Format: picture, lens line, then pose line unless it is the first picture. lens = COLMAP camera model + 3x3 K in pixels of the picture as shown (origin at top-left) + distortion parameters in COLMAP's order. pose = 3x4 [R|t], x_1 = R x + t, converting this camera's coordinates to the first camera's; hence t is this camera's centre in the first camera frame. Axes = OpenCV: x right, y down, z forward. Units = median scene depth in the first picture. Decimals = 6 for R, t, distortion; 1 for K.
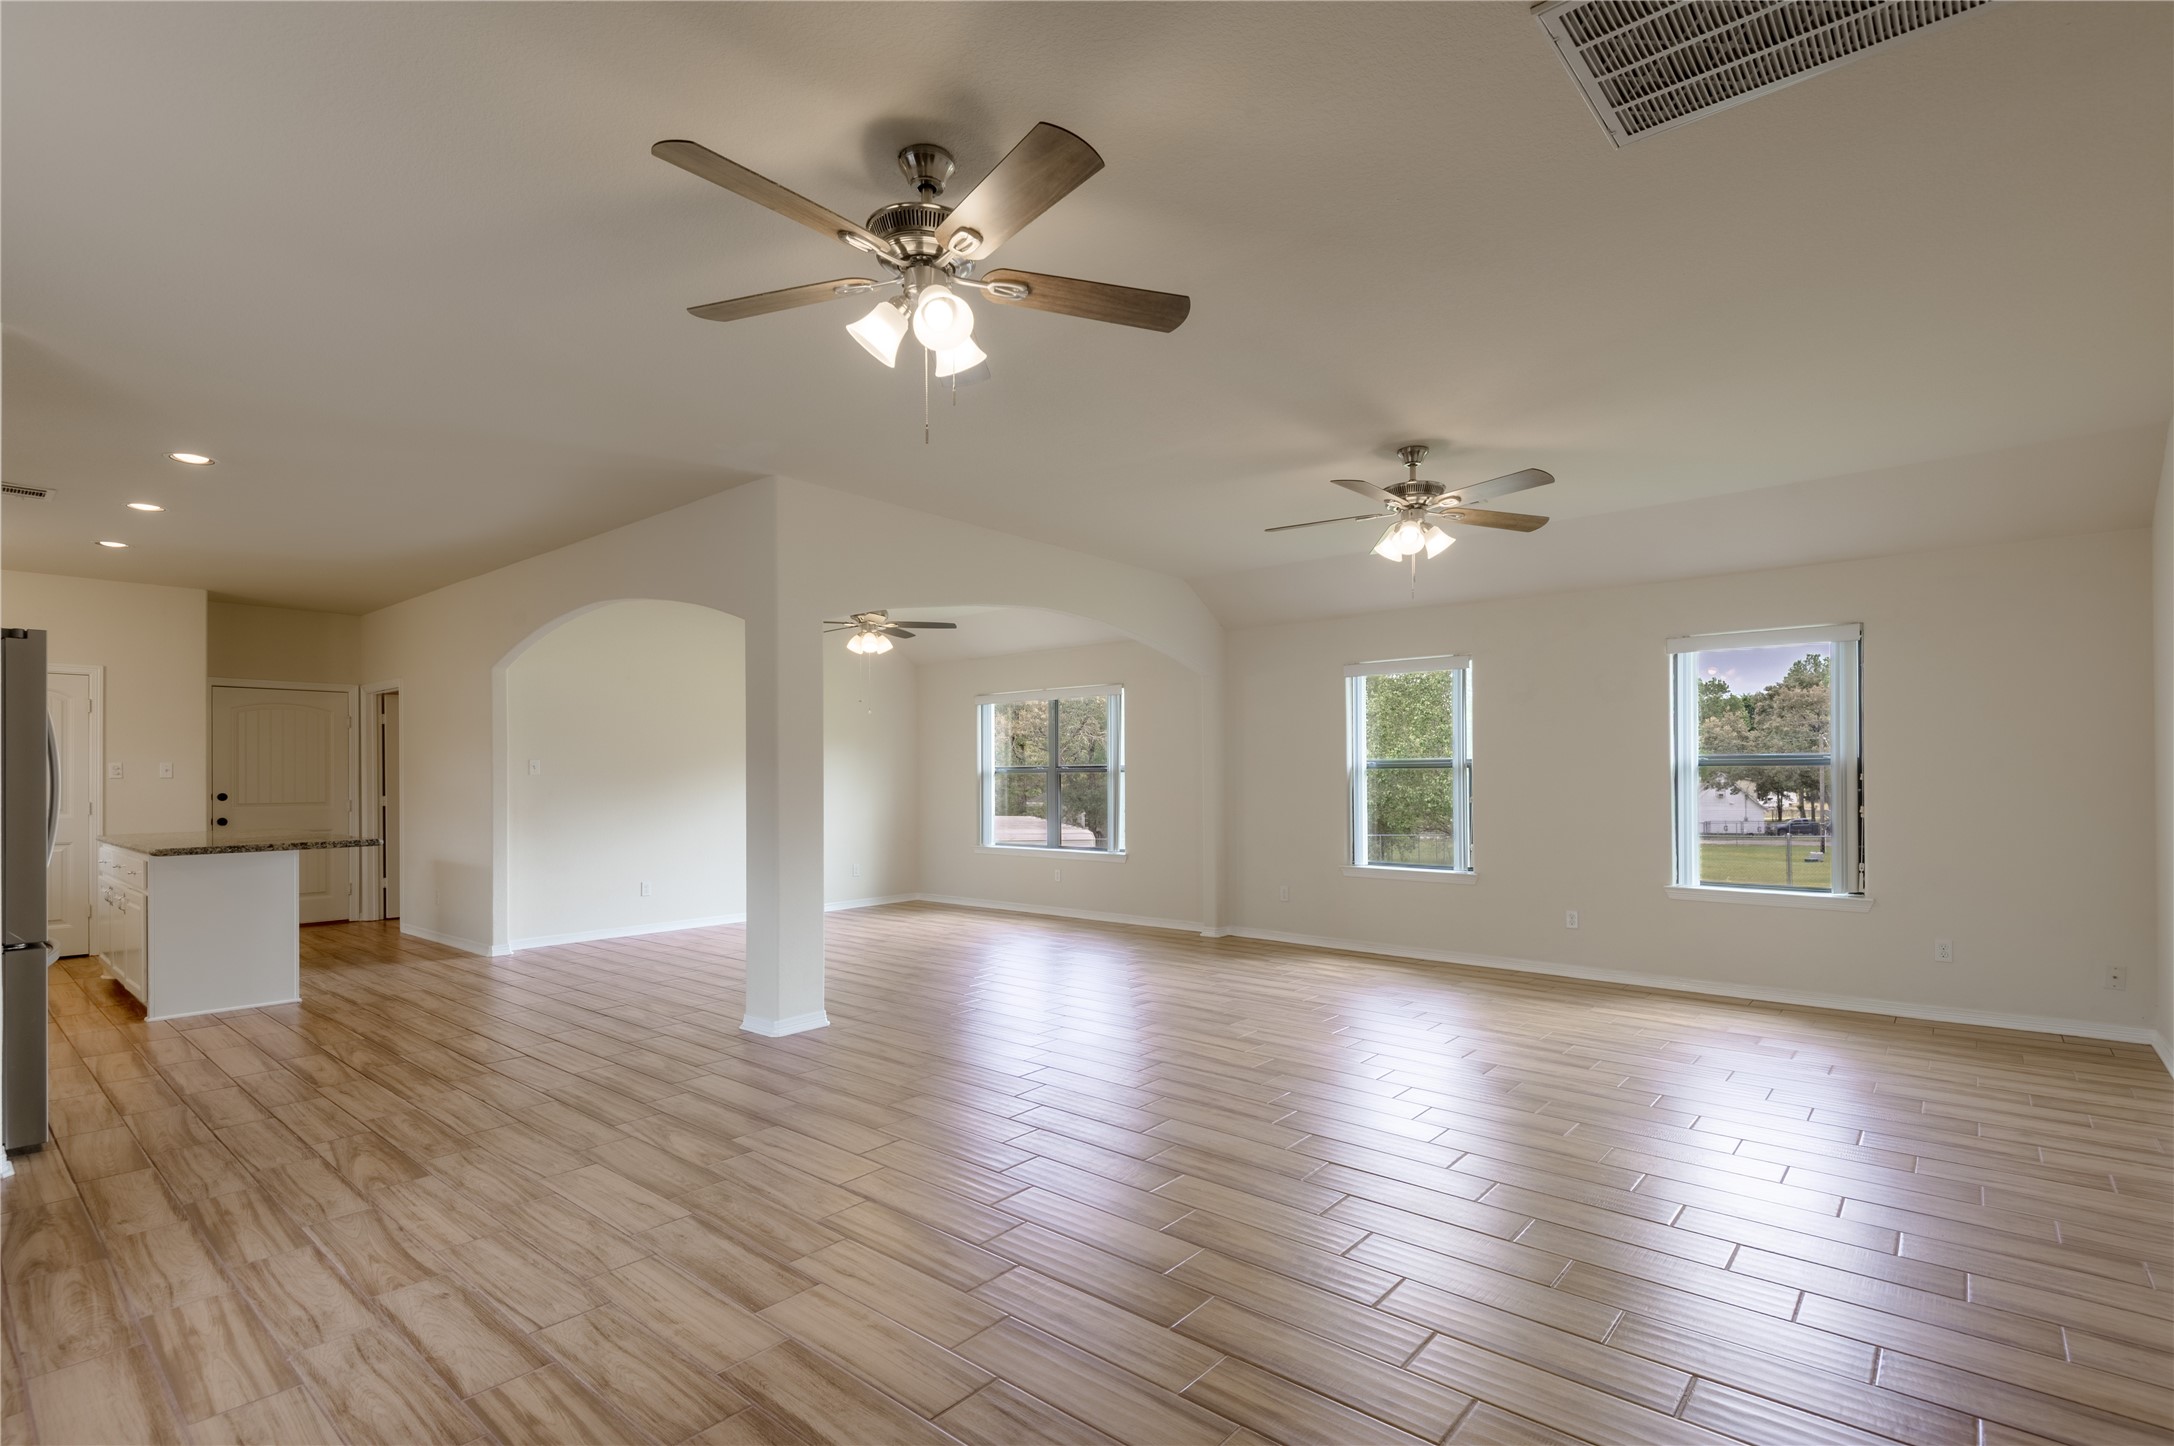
lens RADIAL K [[1017.5, 0, 1080.1], [0, 1017.5, 741.5], [0, 0, 1]] dist [0.016672, -0.000435]
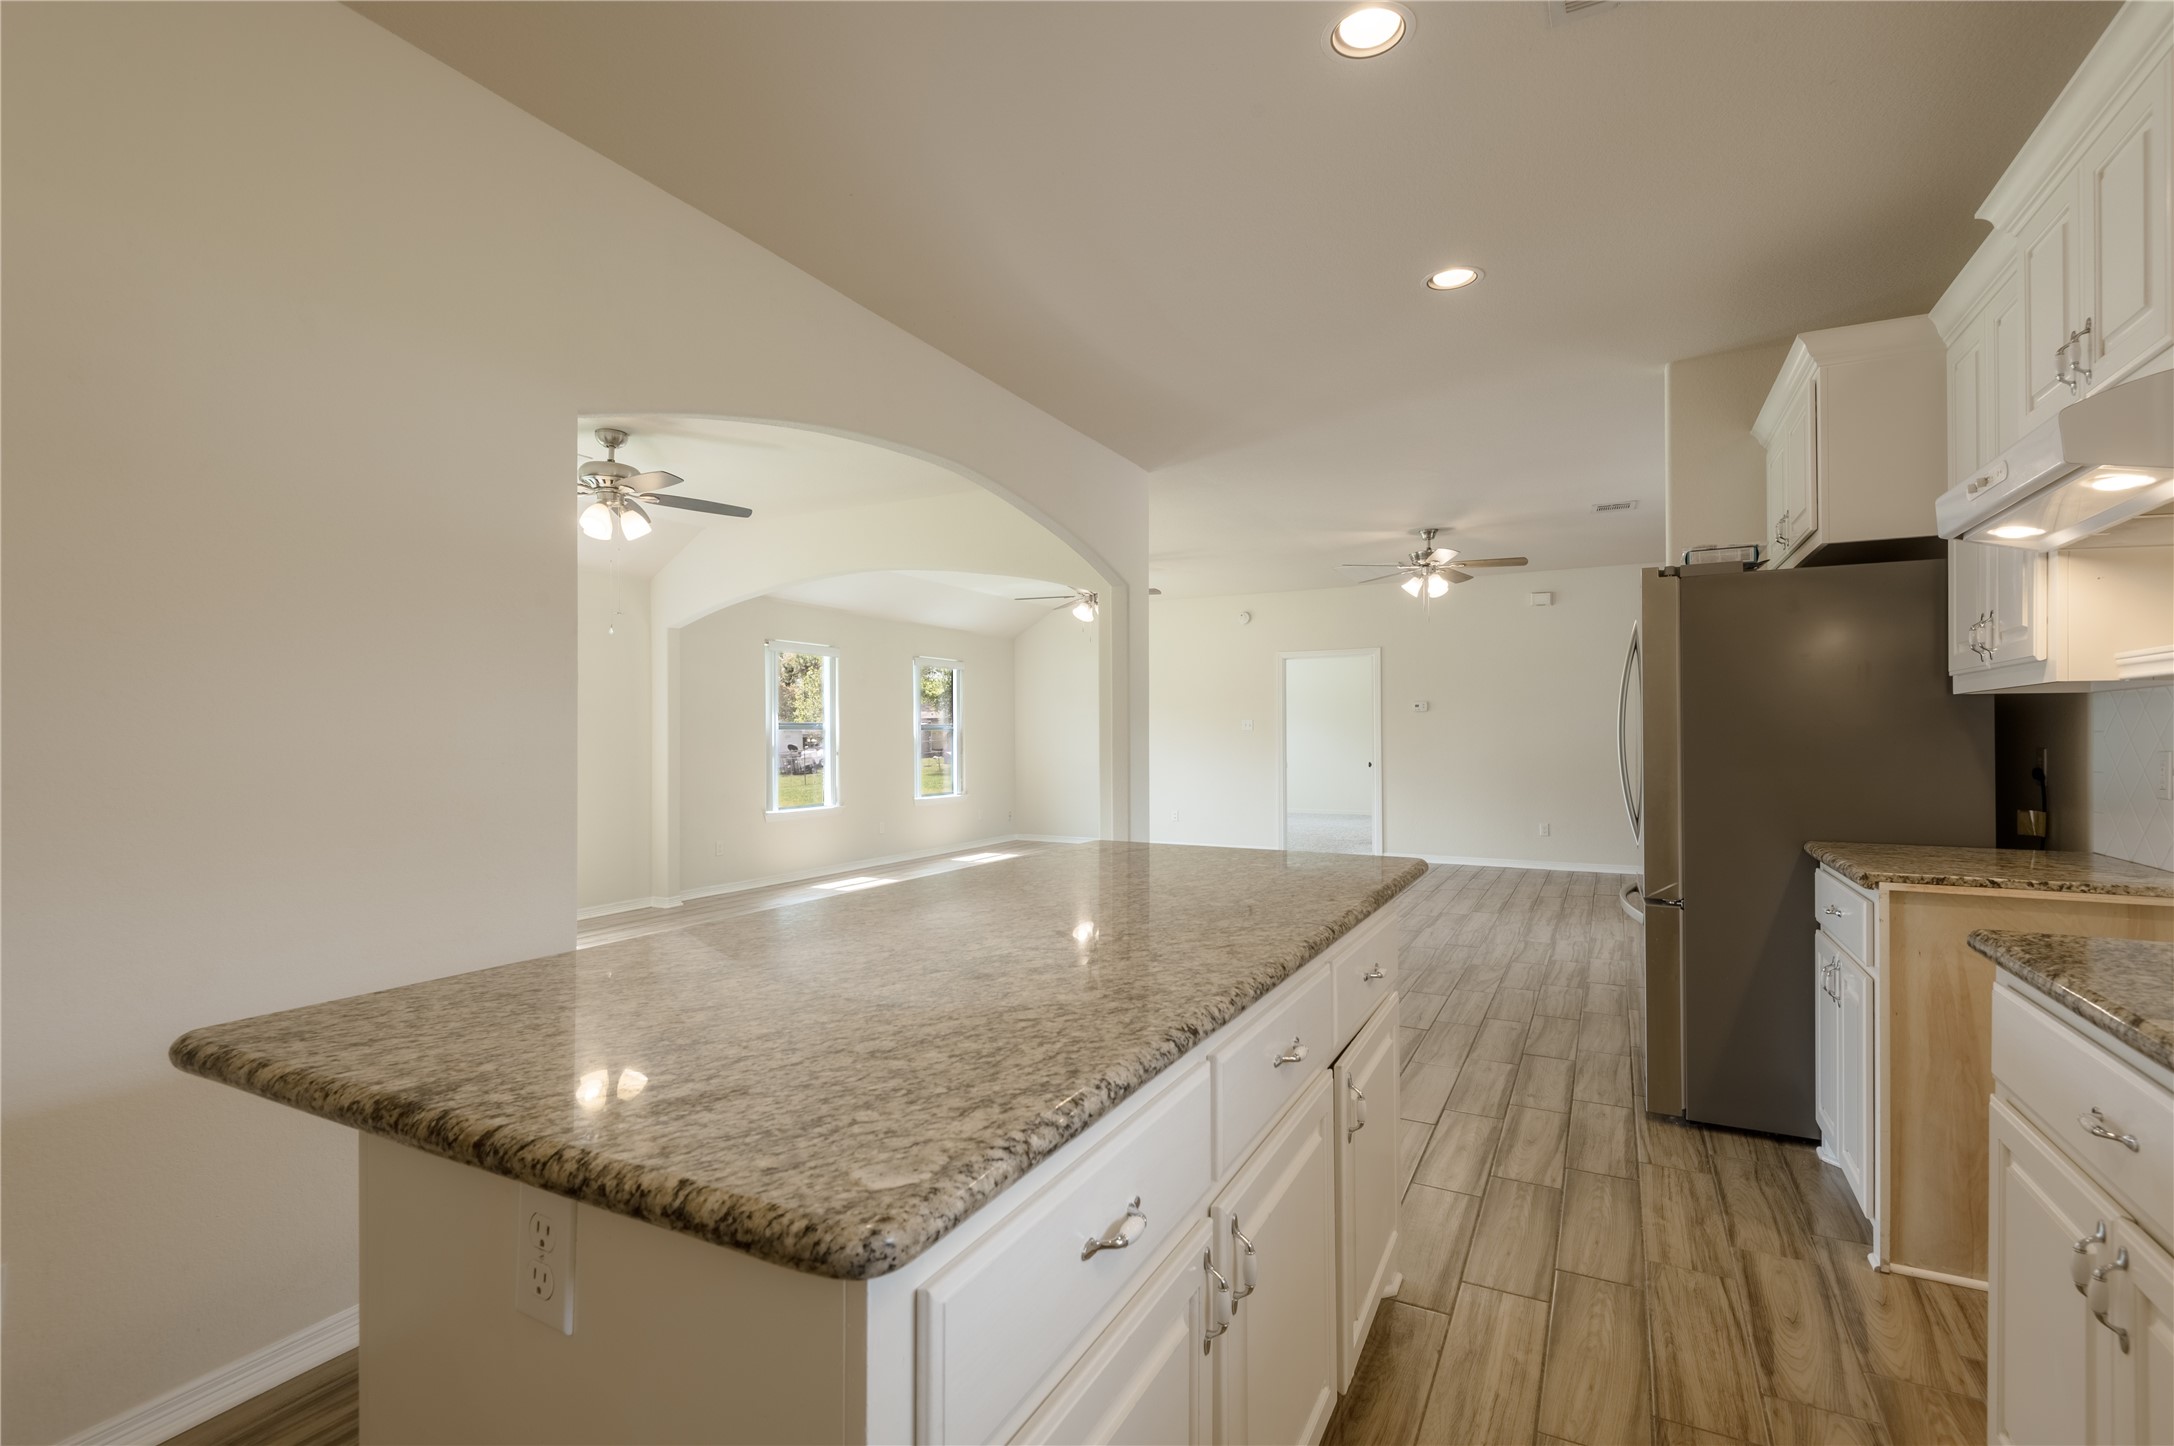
lens RADIAL K [[994.9, 0, 1090.6], [0, 994.9, 722.7], [0, 0, 1]] dist [0.001743, -0.000158]
pose [[-0.226380, 0.018688, 0.973860, -1.664065], [-0.016676, 0.999595, -0.023059, 0.065575], [-0.973896, -0.021460, -0.225977, 1.586076]]
